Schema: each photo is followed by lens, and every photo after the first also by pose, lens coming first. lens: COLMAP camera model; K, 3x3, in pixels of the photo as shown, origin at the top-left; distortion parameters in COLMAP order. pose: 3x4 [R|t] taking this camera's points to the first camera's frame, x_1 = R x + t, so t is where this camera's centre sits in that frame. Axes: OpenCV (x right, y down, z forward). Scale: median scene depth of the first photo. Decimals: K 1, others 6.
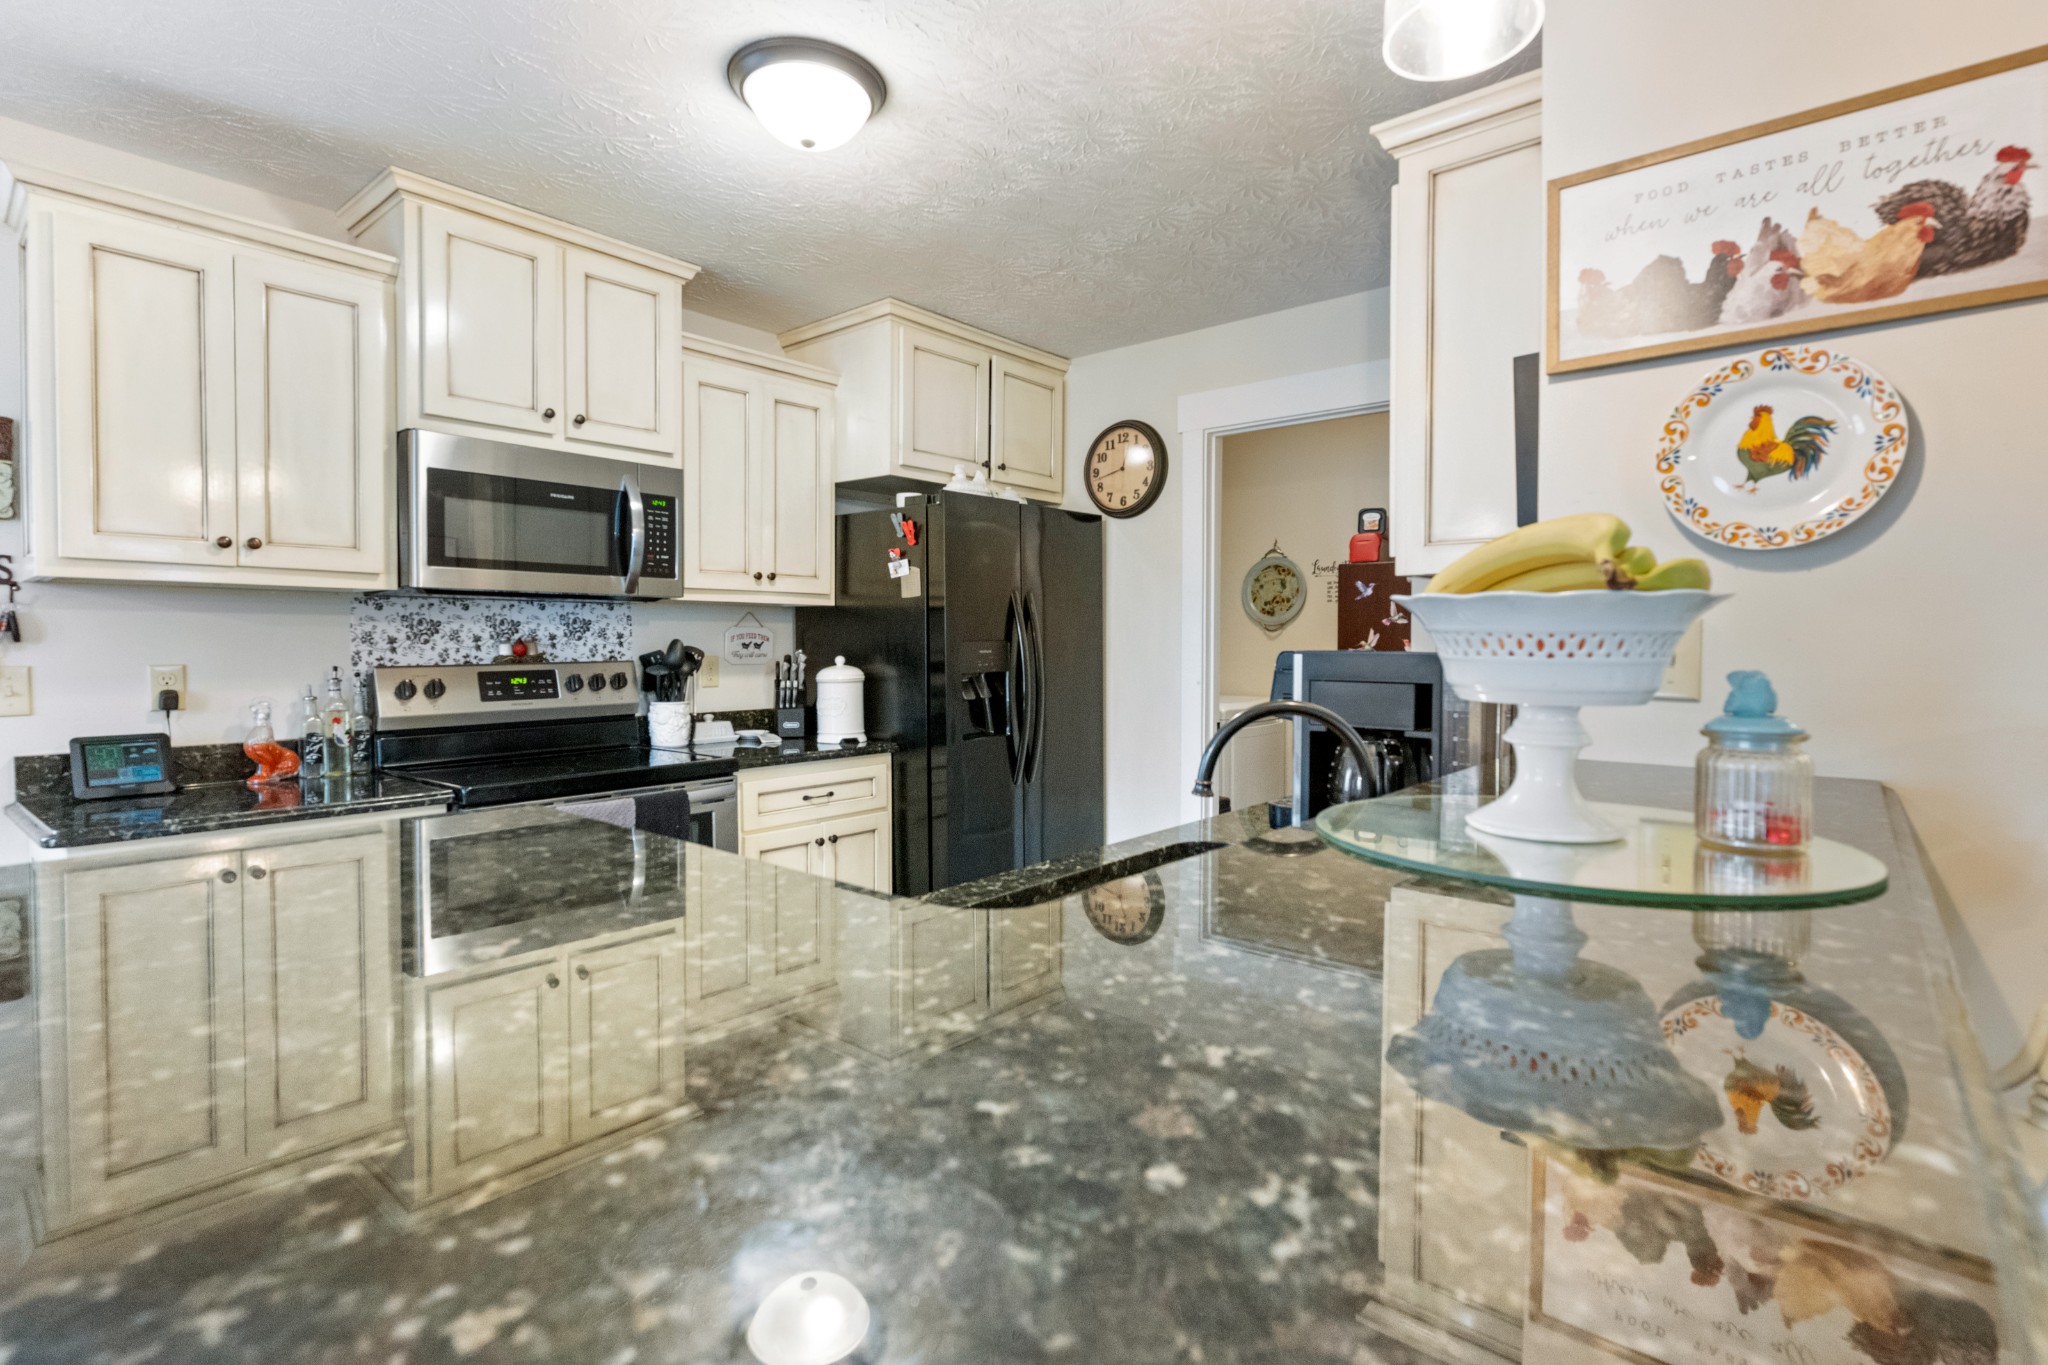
lens RADIAL K [[981.5, 0, 1024.6], [0, 981.5, 666.8], [0, 0, 1]] dist [0.001718, 0.000356]
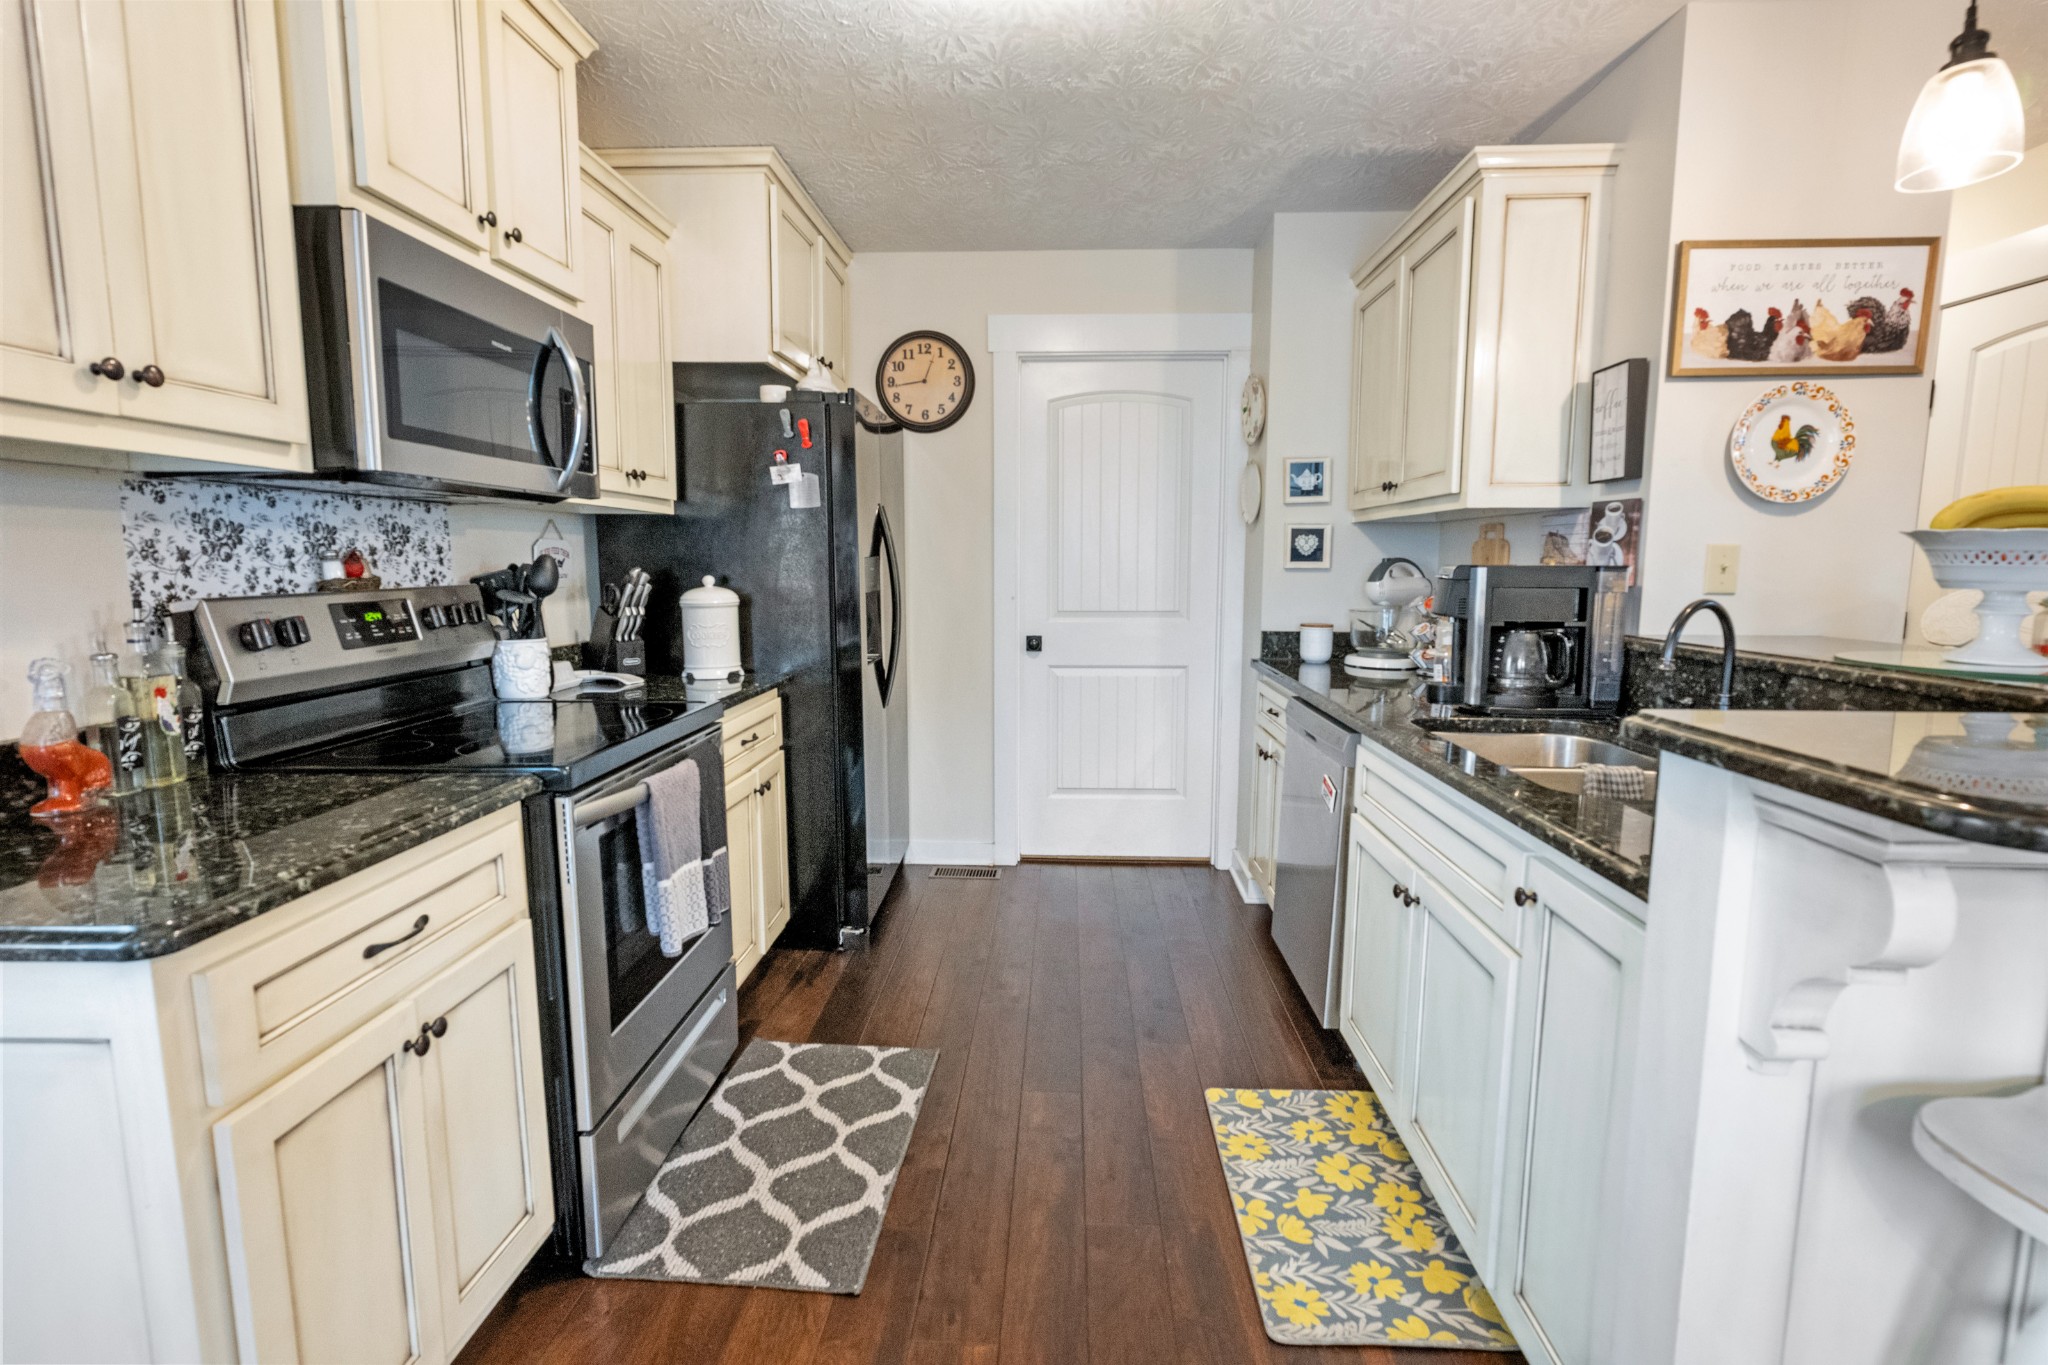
lens RADIAL K [[973.6, 0, 1024.0], [0, 973.6, 682.5], [0, 0, 1]] dist [0.002054, 0.000803]
pose [[0.789680, -0.076621, 0.608716, -0.586087], [0.015704, 0.994370, 0.104792, -0.003698], [-0.613318, -0.073192, 0.786437, 0.204684]]
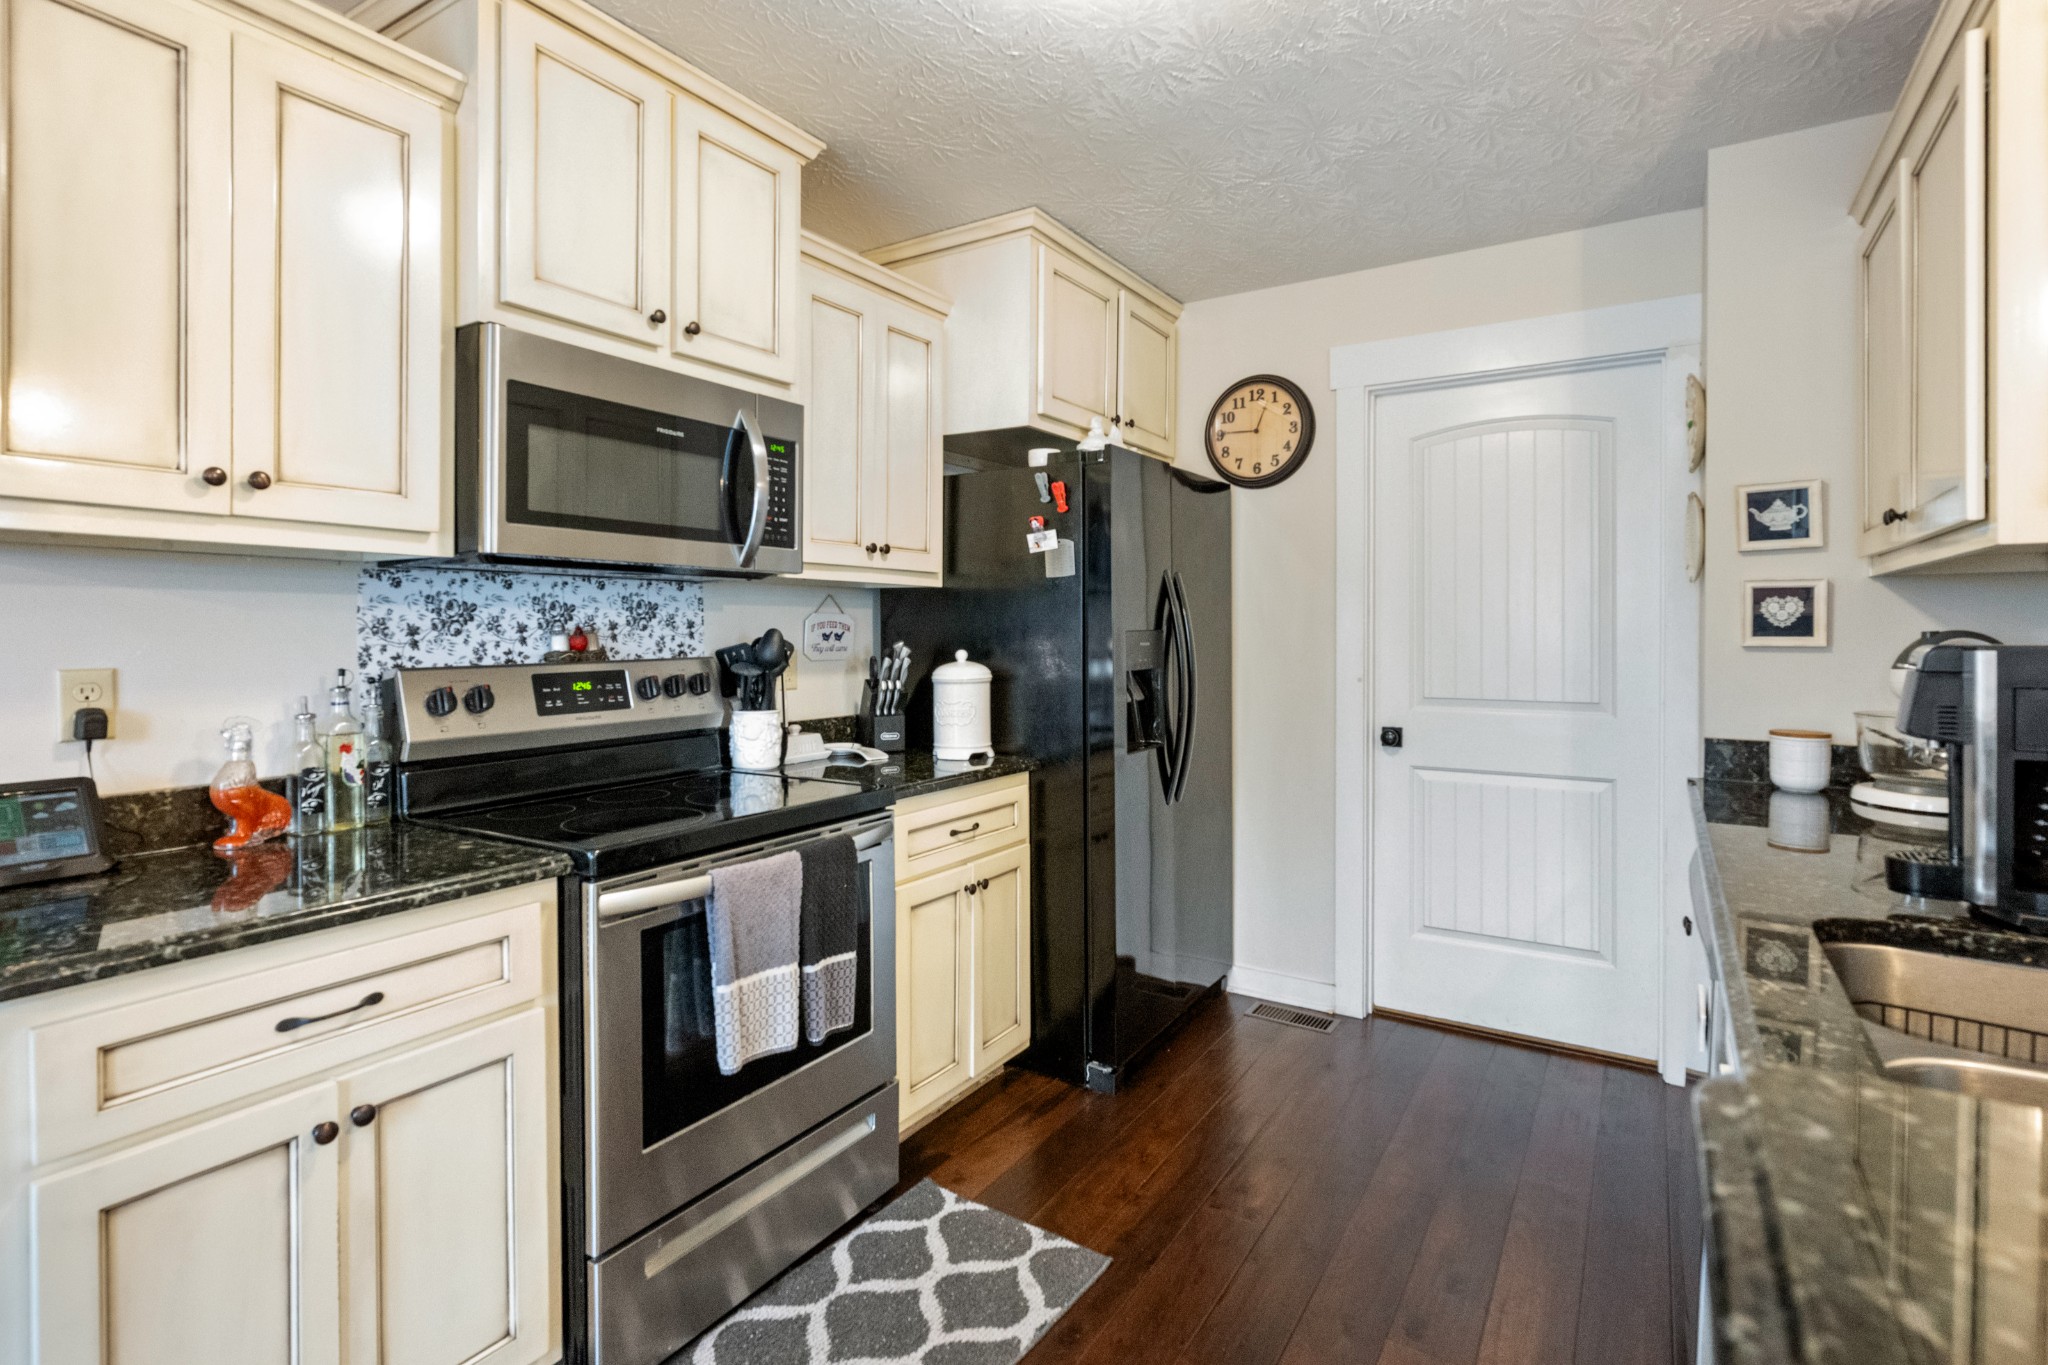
lens RADIAL K [[991.0, 0, 1023.3], [0, 991.0, 637.9], [0, 0, 1]] dist [-0.000297, 0.000584]
pose [[0.990523, -0.001279, 0.137344, -0.298134], [0.003805, 0.999828, -0.018129, -0.006987], [-0.137297, 0.018479, 0.990357, 0.229901]]
